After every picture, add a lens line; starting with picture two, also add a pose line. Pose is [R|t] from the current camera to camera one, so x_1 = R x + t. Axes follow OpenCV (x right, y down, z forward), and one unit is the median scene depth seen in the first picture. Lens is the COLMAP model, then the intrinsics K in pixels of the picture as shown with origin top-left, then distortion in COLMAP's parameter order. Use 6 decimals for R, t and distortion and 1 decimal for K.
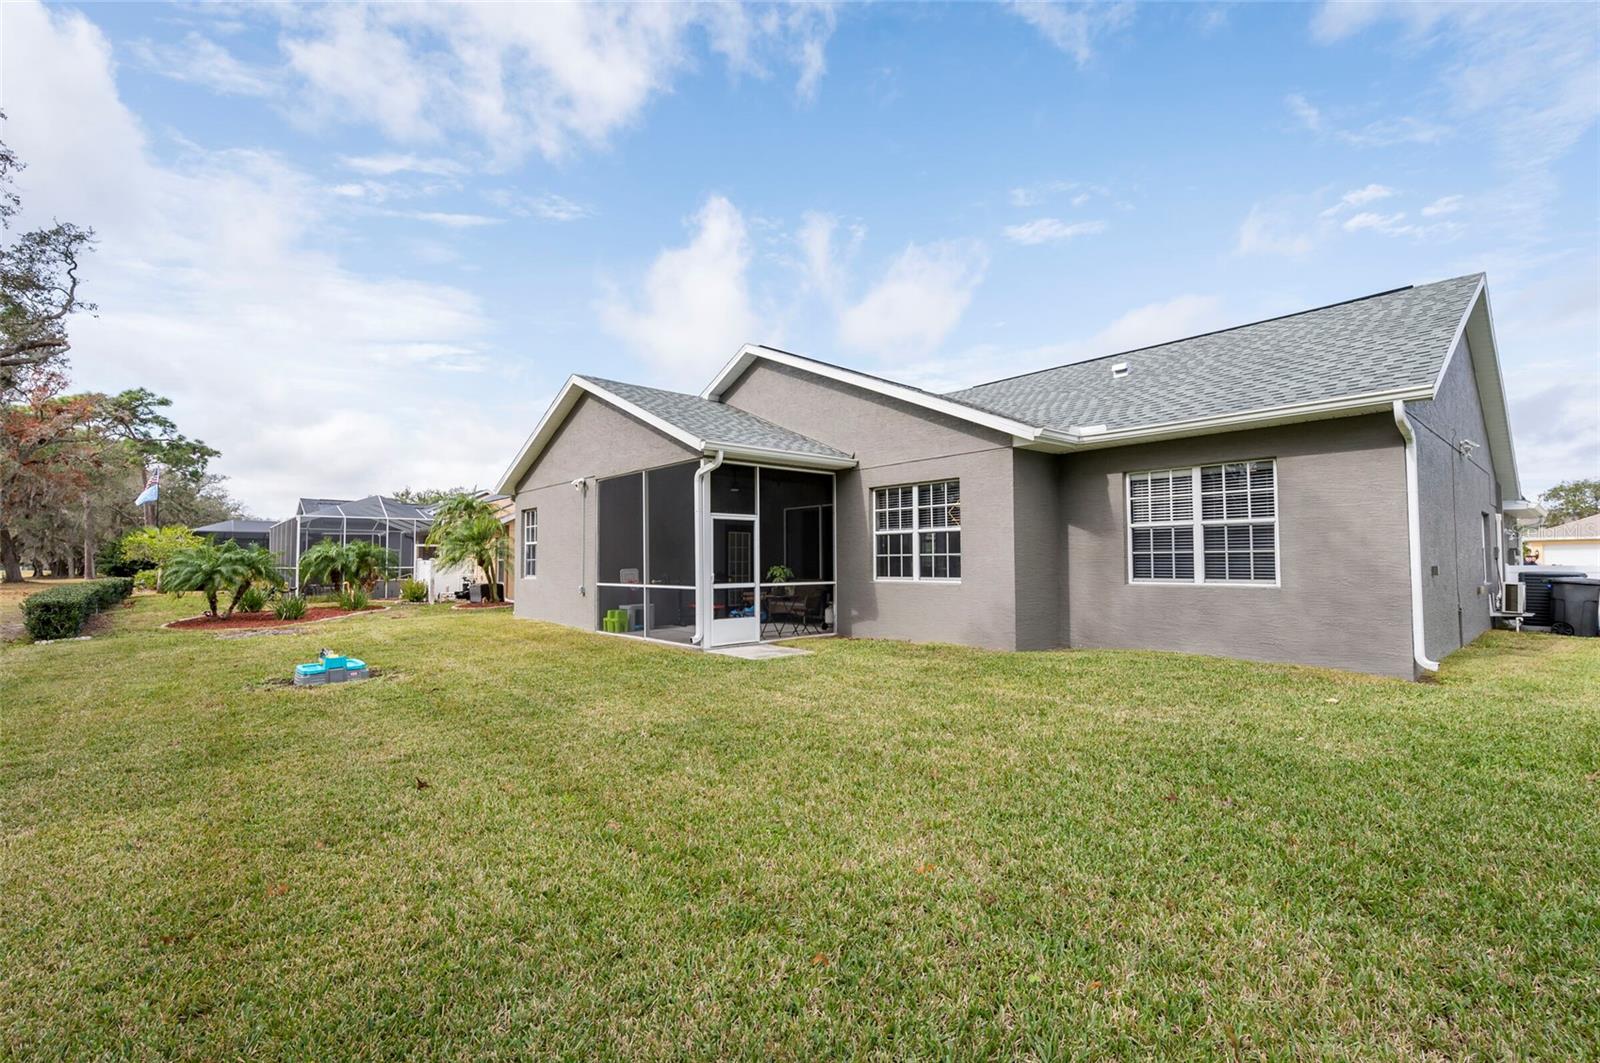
lens RADIAL K [[723.5, 0, 800.0], [0, 723.5, 531.5], [0, 0, 1]] dist [-0.001413, -0.000070]
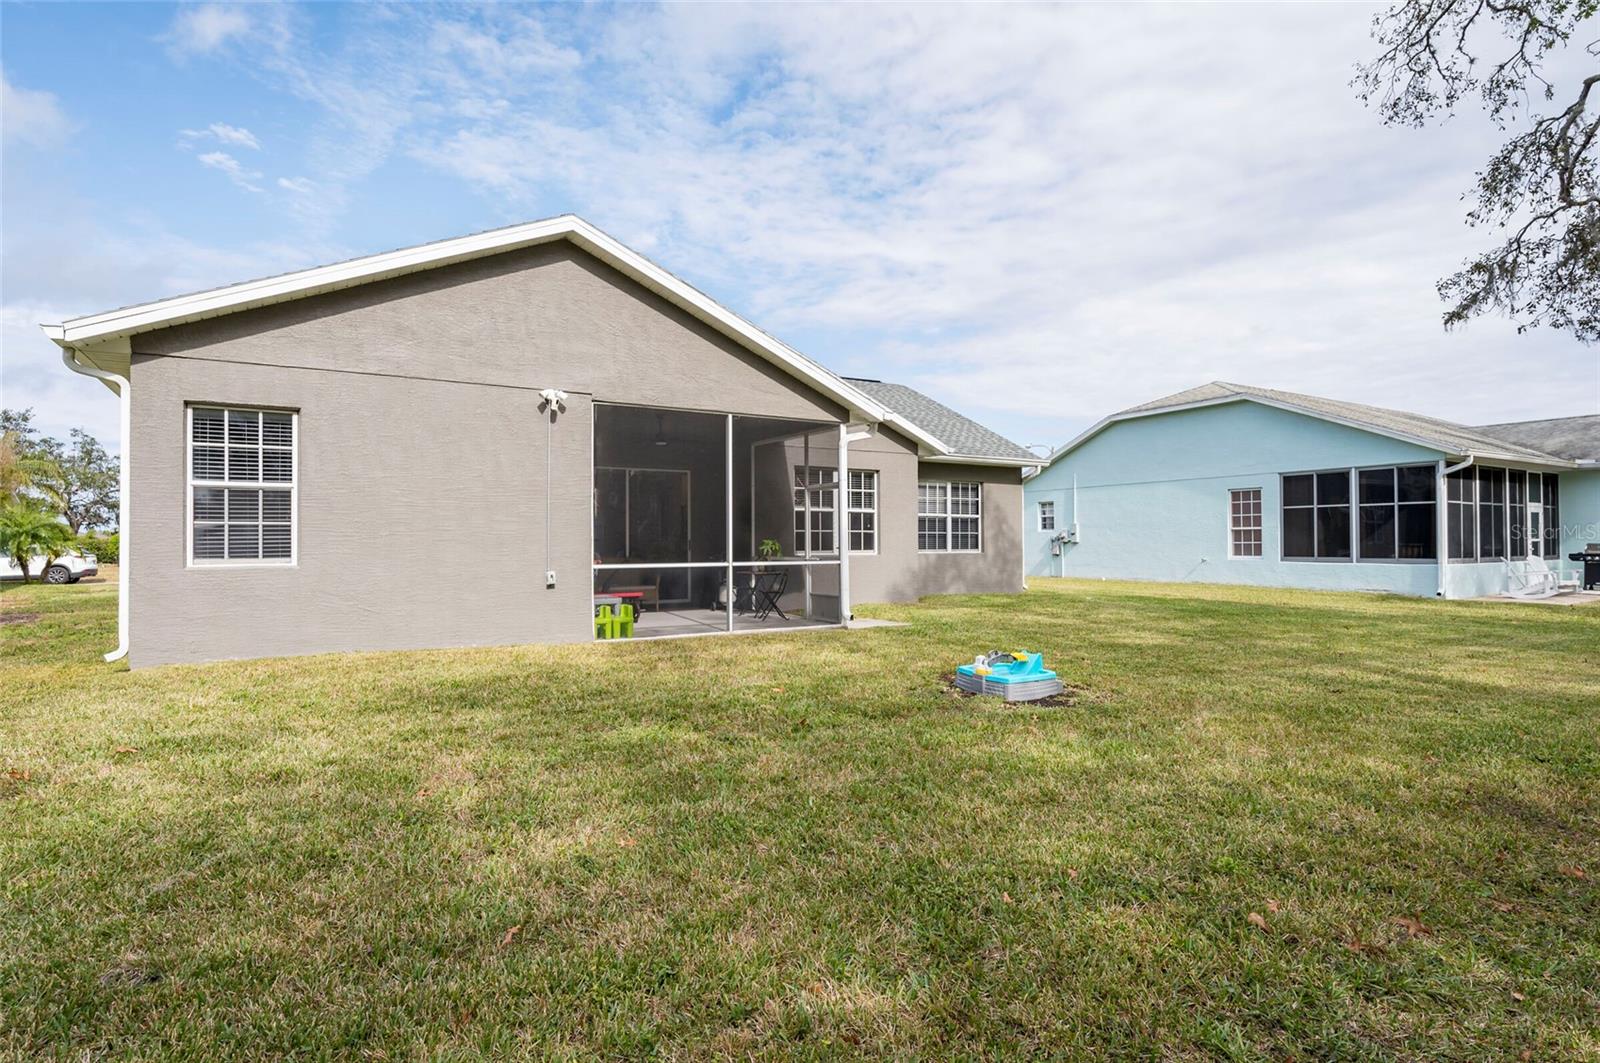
lens RADIAL K [[806.6, 0, 790.5], [0, 806.6, 540.6], [0, 0, 1]] dist [-0.002591, -0.000521]
pose [[0.193138, 0.006062, 0.981153, -1.120697], [-0.044285, 0.999016, 0.002545, 0.047741], [-0.980172, -0.043941, 0.193217, 0.829795]]
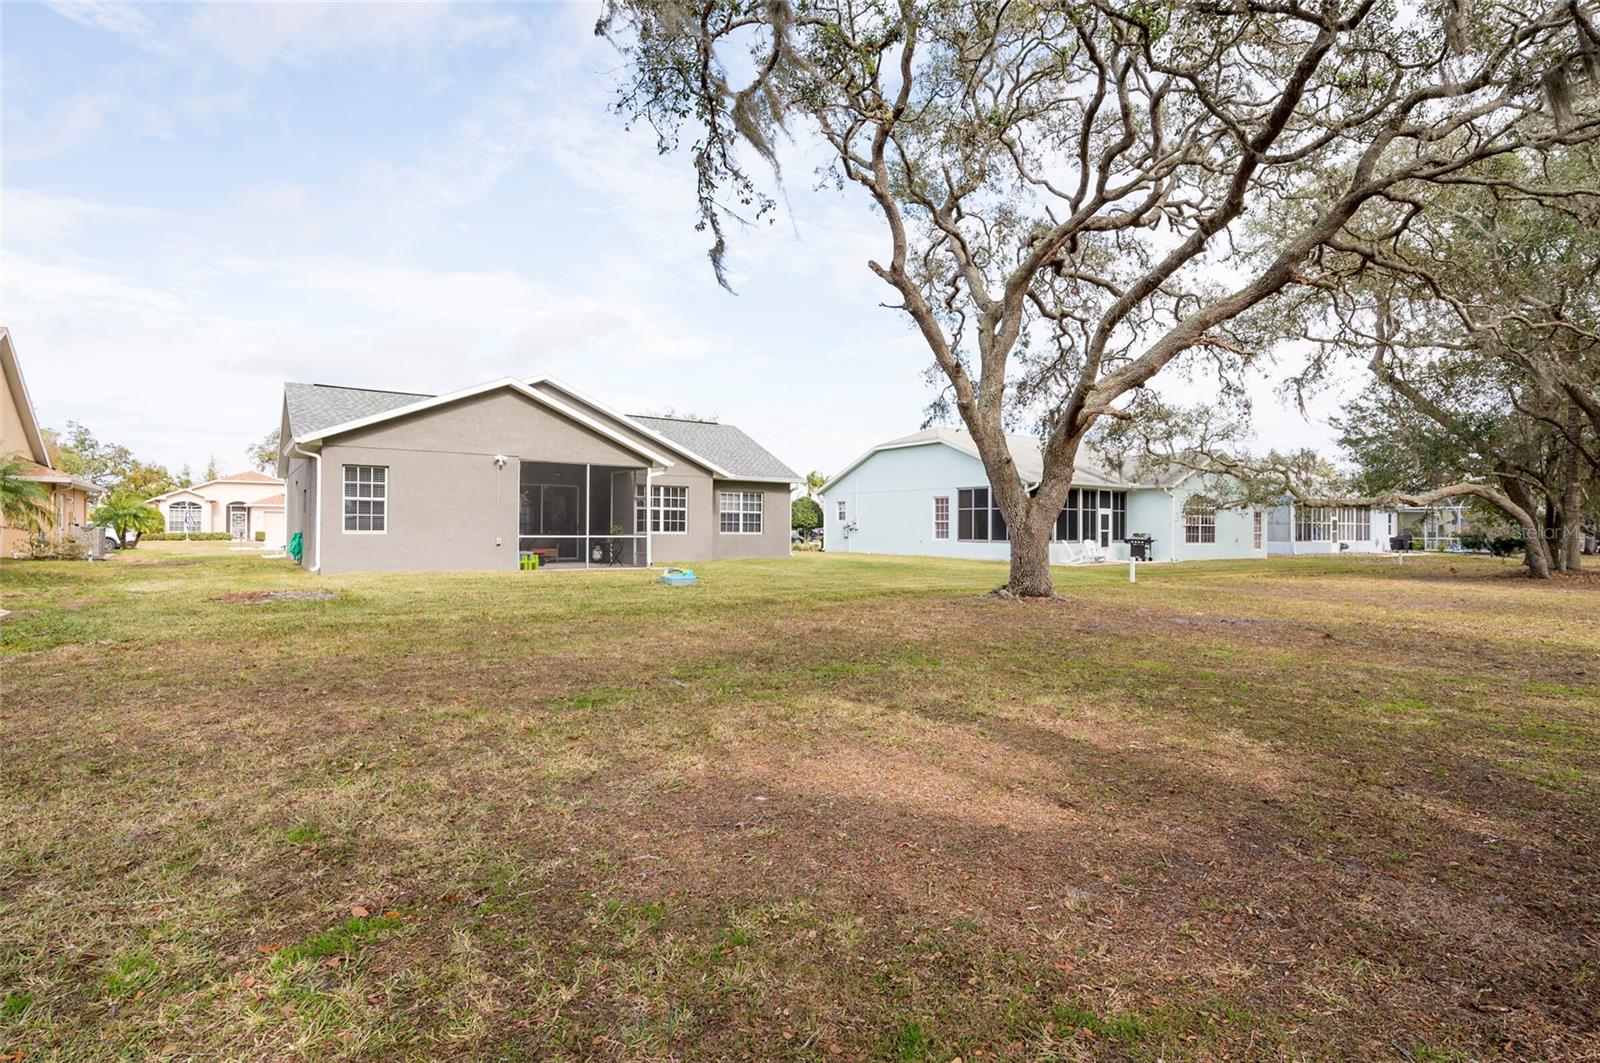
lens RADIAL K [[775.6, 0, 808.0], [0, 775.6, 531.7], [0, 0, 1]] dist [-0.002254, -0.000324]
pose [[0.088871, 0.001096, 0.996043, -2.011835], [-0.055870, 0.998431, 0.003886, 0.032494], [-0.994475, -0.055994, 0.088793, 0.393447]]
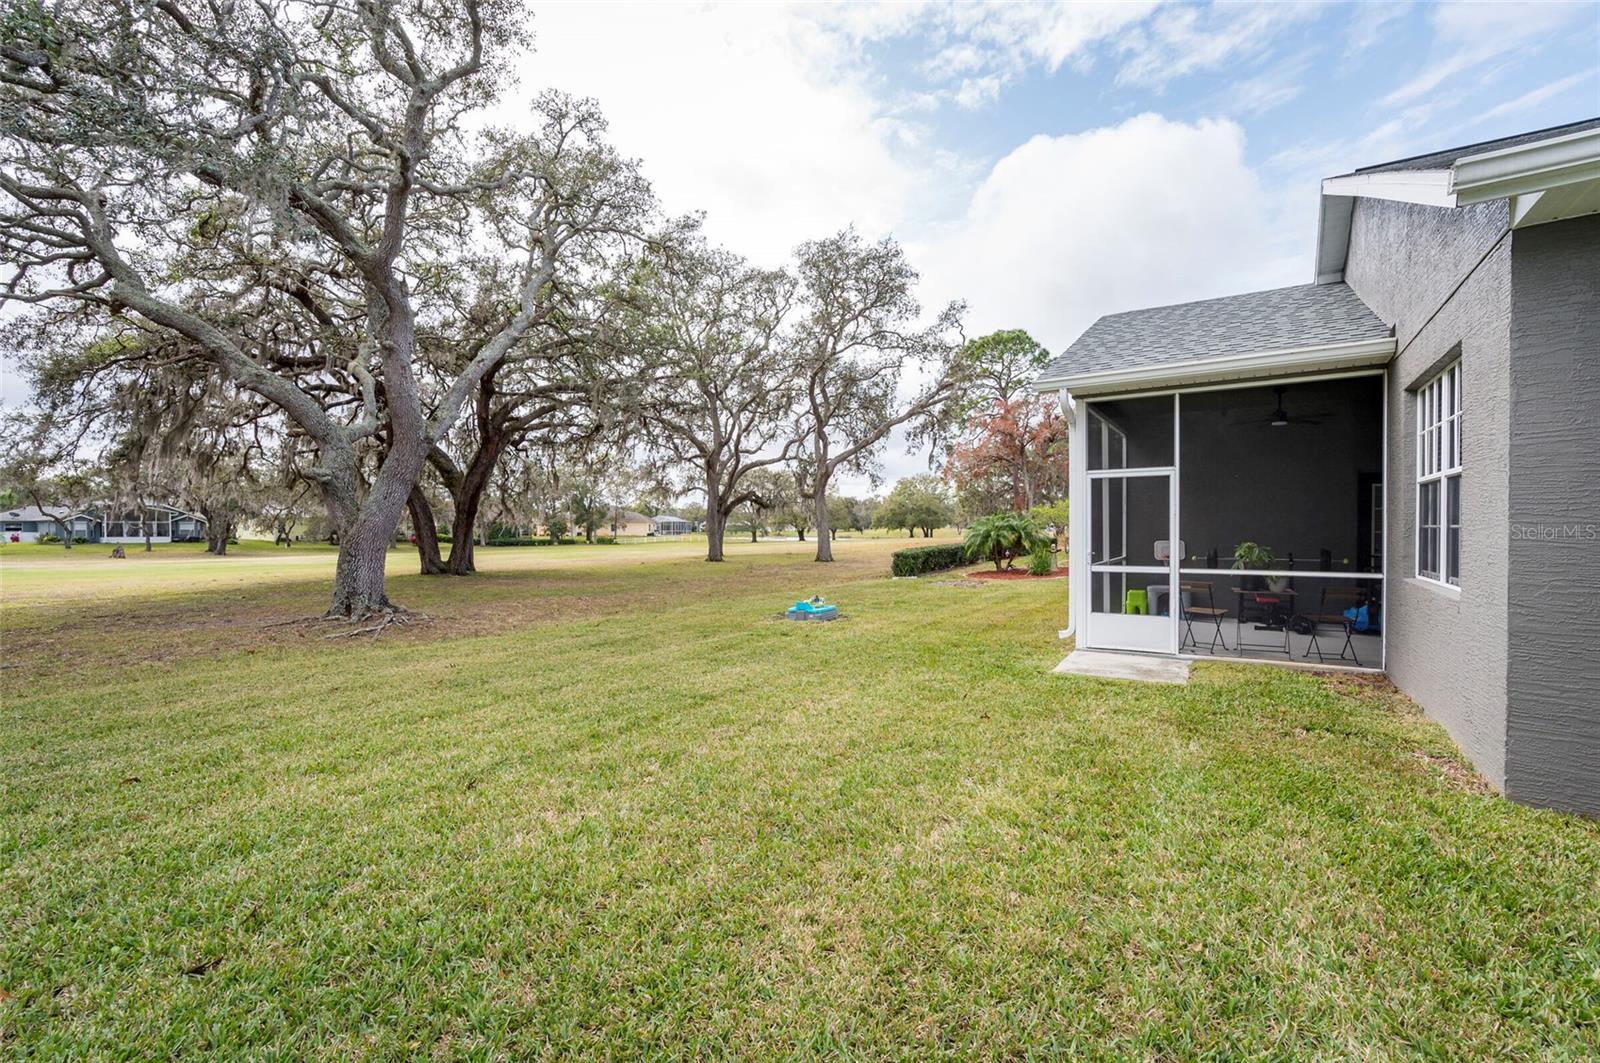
lens RADIAL K [[680.7, 0, 800.0], [0, 680.7, 531.5], [0, 0, 1]] dist [0.001099, 0.000072]
pose [[0.269060, 0.009513, -0.963076, 0.464786], [0.046040, 0.998681, 0.022728, 0.007210], [0.962022, -0.050456, 0.268267, 0.505288]]
